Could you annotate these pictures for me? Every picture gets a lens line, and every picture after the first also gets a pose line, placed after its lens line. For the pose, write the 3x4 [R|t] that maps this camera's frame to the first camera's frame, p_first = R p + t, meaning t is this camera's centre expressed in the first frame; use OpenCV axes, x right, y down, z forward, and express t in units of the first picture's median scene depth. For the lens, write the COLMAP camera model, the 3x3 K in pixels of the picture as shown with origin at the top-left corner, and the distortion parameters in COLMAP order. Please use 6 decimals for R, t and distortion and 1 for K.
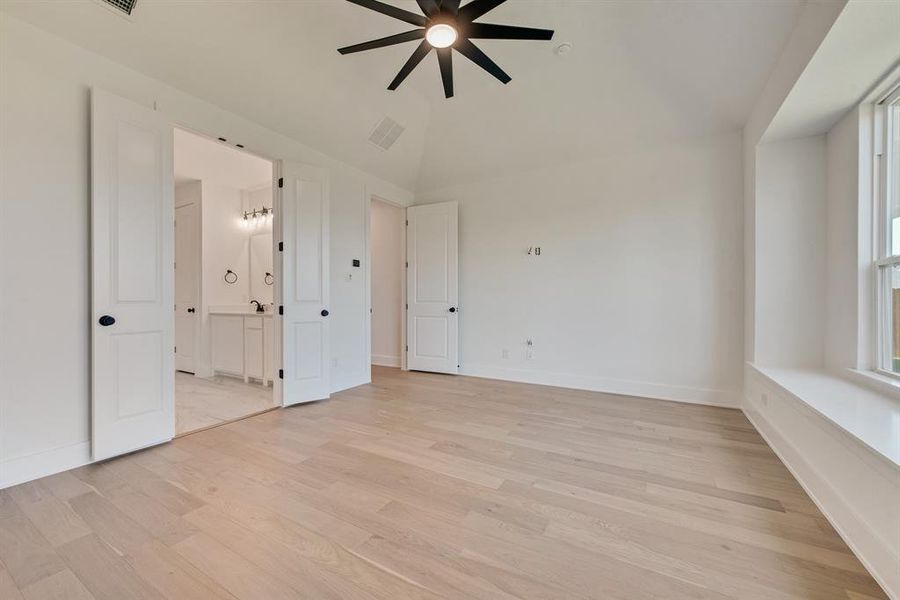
lens RADIAL K [[352.4, 0, 447.2], [0, 352.4, 303.7], [0, 0, 1]] dist [-0.002059, -0.000041]
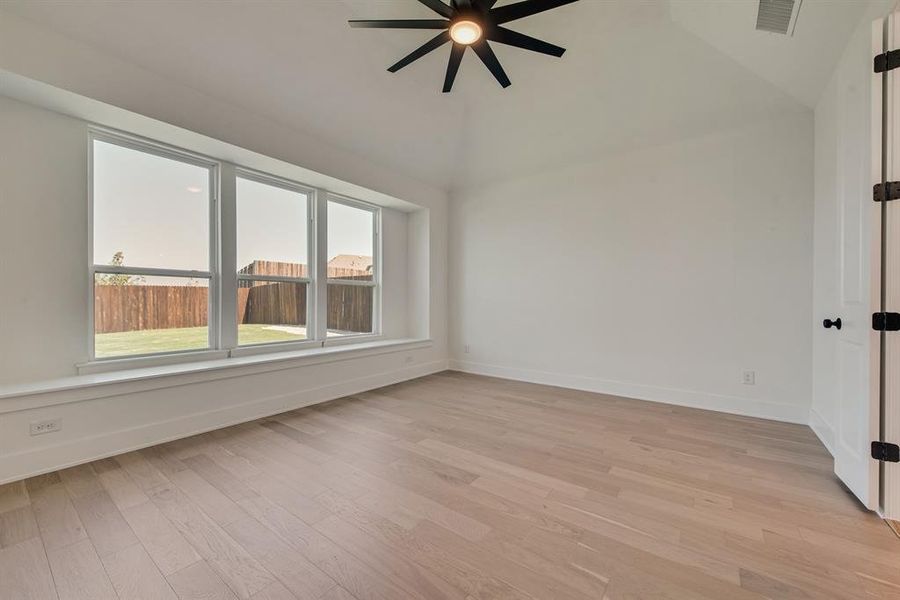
lens RADIAL K [[352.4, 0, 447.2], [0, 352.4, 303.7], [0, 0, 1]] dist [-0.002059, -0.000041]
pose [[-0.994319, -0.002125, 0.106419, -0.067891], [-0.001014, 0.999944, 0.010489, -0.011616], [-0.106435, 0.010321, -0.994266, 1.937737]]
